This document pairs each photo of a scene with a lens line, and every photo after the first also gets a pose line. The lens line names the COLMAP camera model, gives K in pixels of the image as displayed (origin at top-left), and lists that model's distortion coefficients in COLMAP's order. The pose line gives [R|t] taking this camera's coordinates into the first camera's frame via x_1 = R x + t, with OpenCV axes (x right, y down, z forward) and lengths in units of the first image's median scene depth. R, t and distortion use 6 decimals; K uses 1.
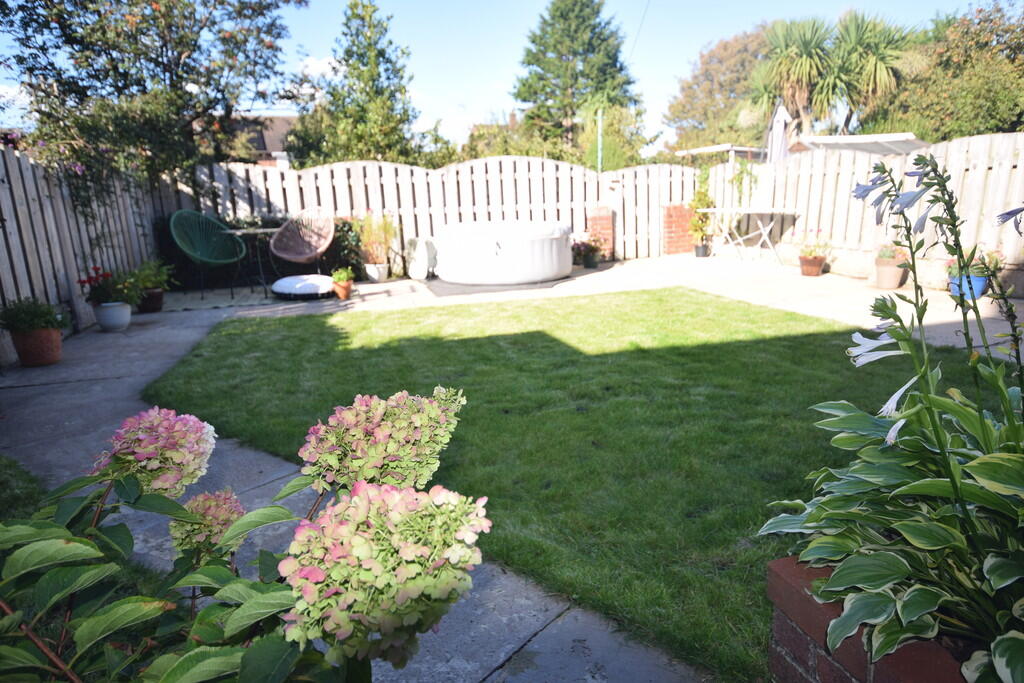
lens RADIAL K [[630.3, 0, 518.3], [0, 630.3, 340.8], [0, 0, 1]] dist [0.023296, 0.003175]
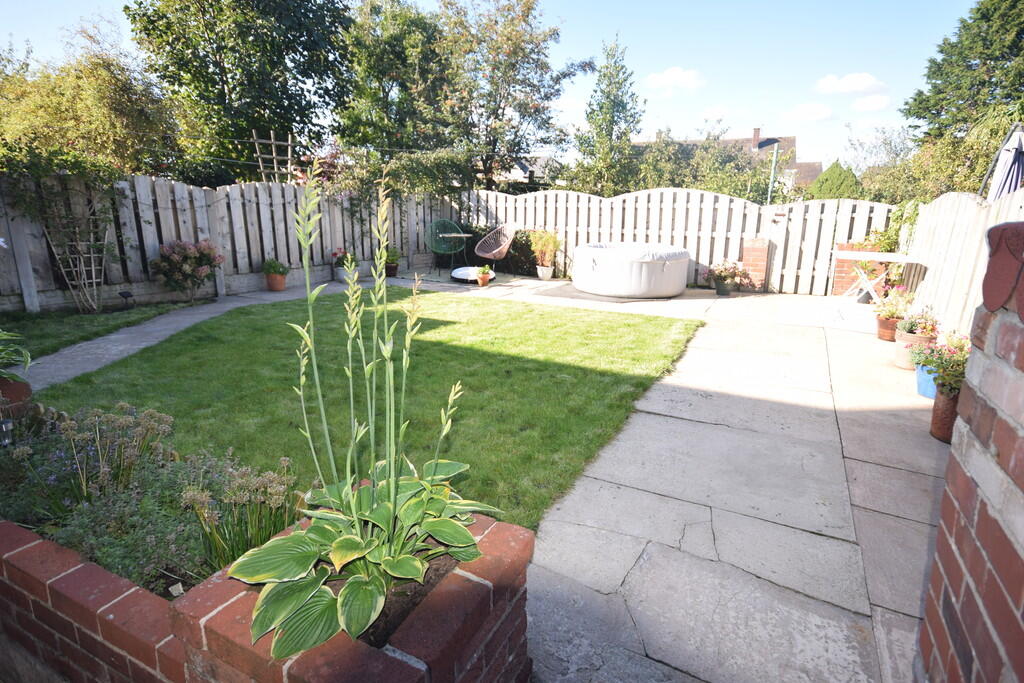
lens RADIAL K [[533.4, 0, 511.5], [0, 533.4, 339.9], [0, 0, 1]] dist [0.020692, -0.001521]
pose [[0.720995, 0.212772, -0.659465, 0.527295], [-0.197649, 0.975303, 0.098584, -0.065218], [0.664154, 0.059264, 0.745243, 0.097294]]
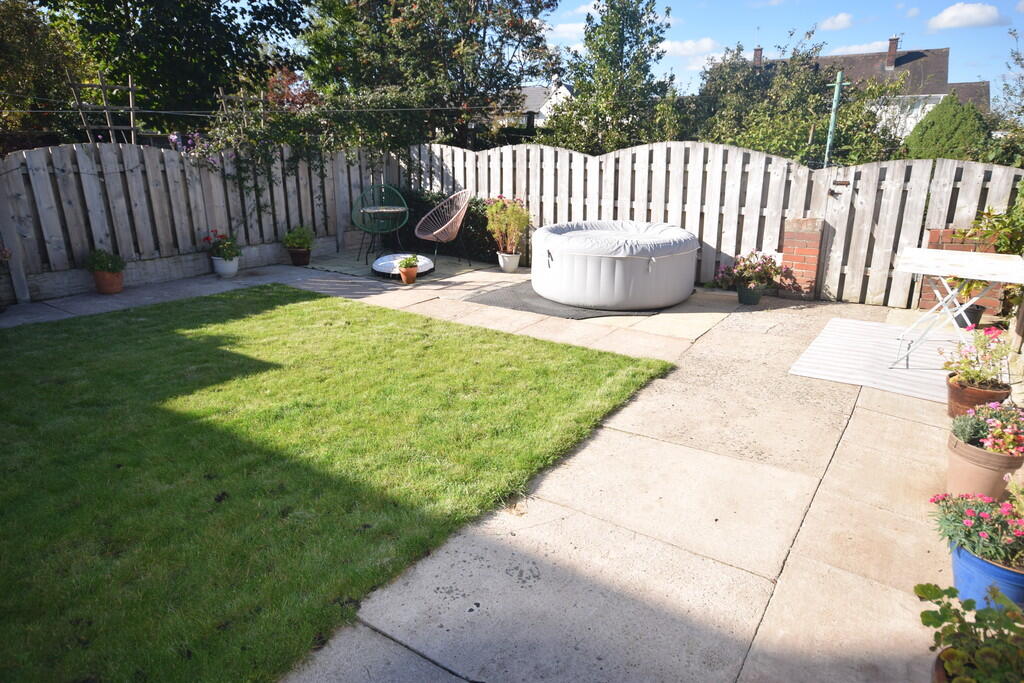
lens RADIAL K [[630.3, 0, 510.3], [0, 630.3, 342.0], [0, 0, 1]] dist [0.023296, 0.003175]
pose [[0.638216, 0.265713, -0.722549, 0.532674], [-0.201820, 0.963471, 0.176046, -0.160986], [0.742933, 0.033469, 0.668528, 0.349366]]
